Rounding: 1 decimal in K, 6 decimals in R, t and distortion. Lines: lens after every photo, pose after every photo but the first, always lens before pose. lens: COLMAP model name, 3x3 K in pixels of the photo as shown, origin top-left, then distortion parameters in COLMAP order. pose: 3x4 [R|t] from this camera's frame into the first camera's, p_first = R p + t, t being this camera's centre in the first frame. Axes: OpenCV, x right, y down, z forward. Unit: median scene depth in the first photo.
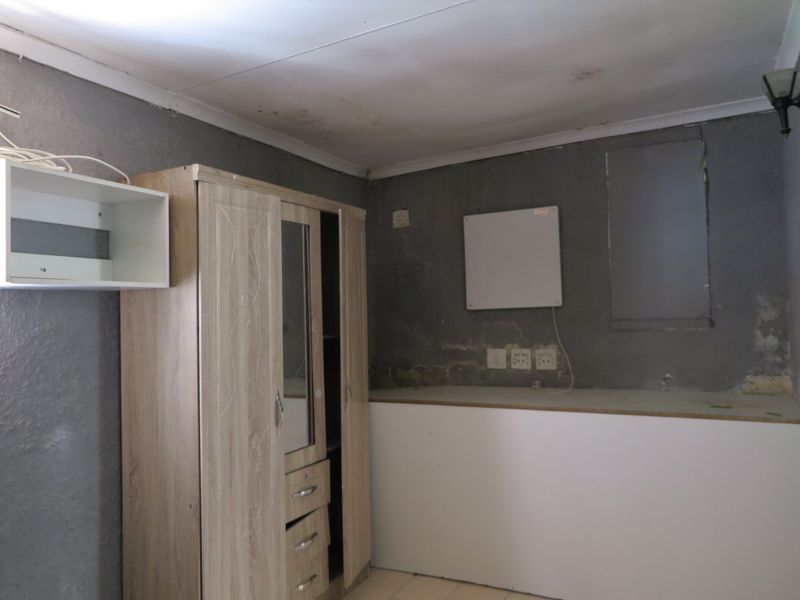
lens RADIAL K [[614.3, 0, 400.0], [0, 614.3, 300.0], [0, 0, 1]] dist [-0.017270, 0.004955]
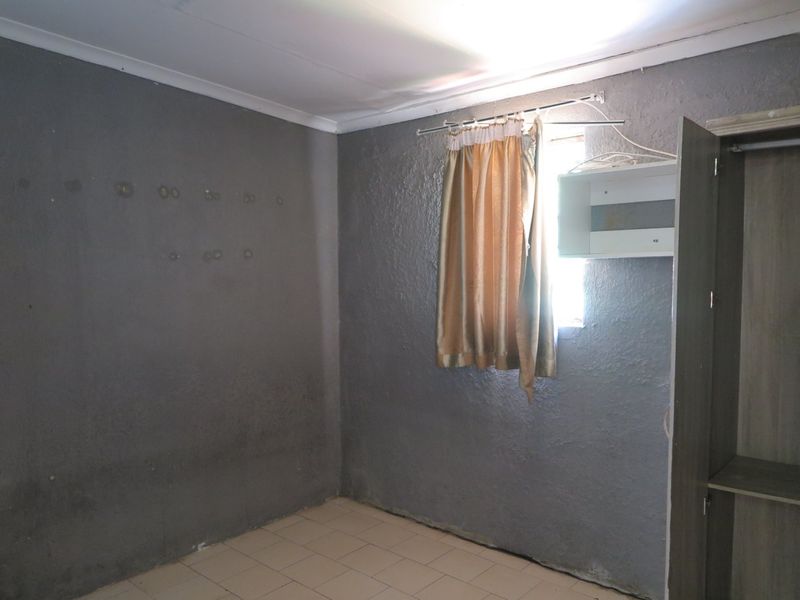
lens RADIAL K [[614.3, 0, 400.0], [0, 614.3, 300.0], [0, 0, 1]] dist [-0.017270, 0.004955]
pose [[-0.264404, 0.079389, -0.961139, 0.645086], [0.044532, 0.996548, 0.070064, -0.035607], [0.963383, -0.024276, -0.267027, 0.741696]]
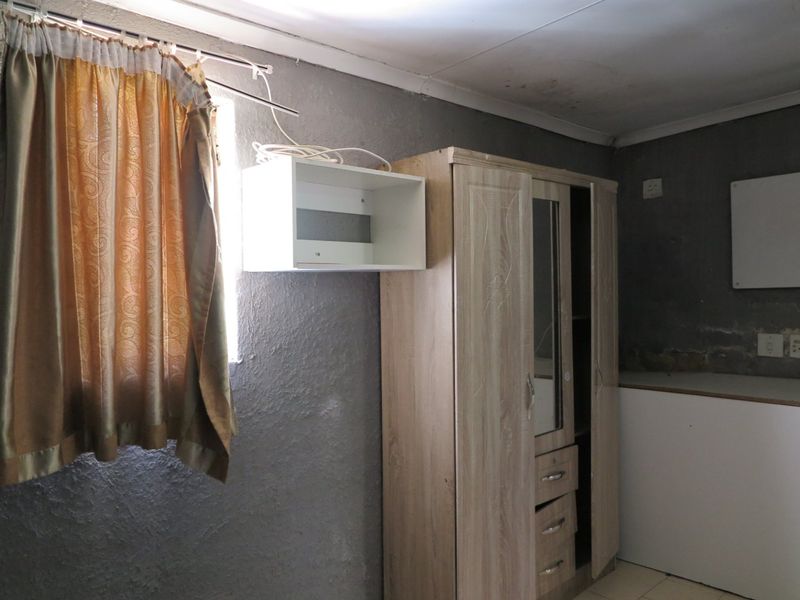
lens RADIAL K [[614.3, 0, 400.0], [0, 614.3, 300.0], [0, 0, 1]] dist [-0.017270, 0.004955]
pose [[0.936474, 0.013291, -0.350485, -0.050507], [0.002867, 0.998958, 0.045541, -0.015054], [0.350725, -0.043653, 0.935460, 0.012655]]
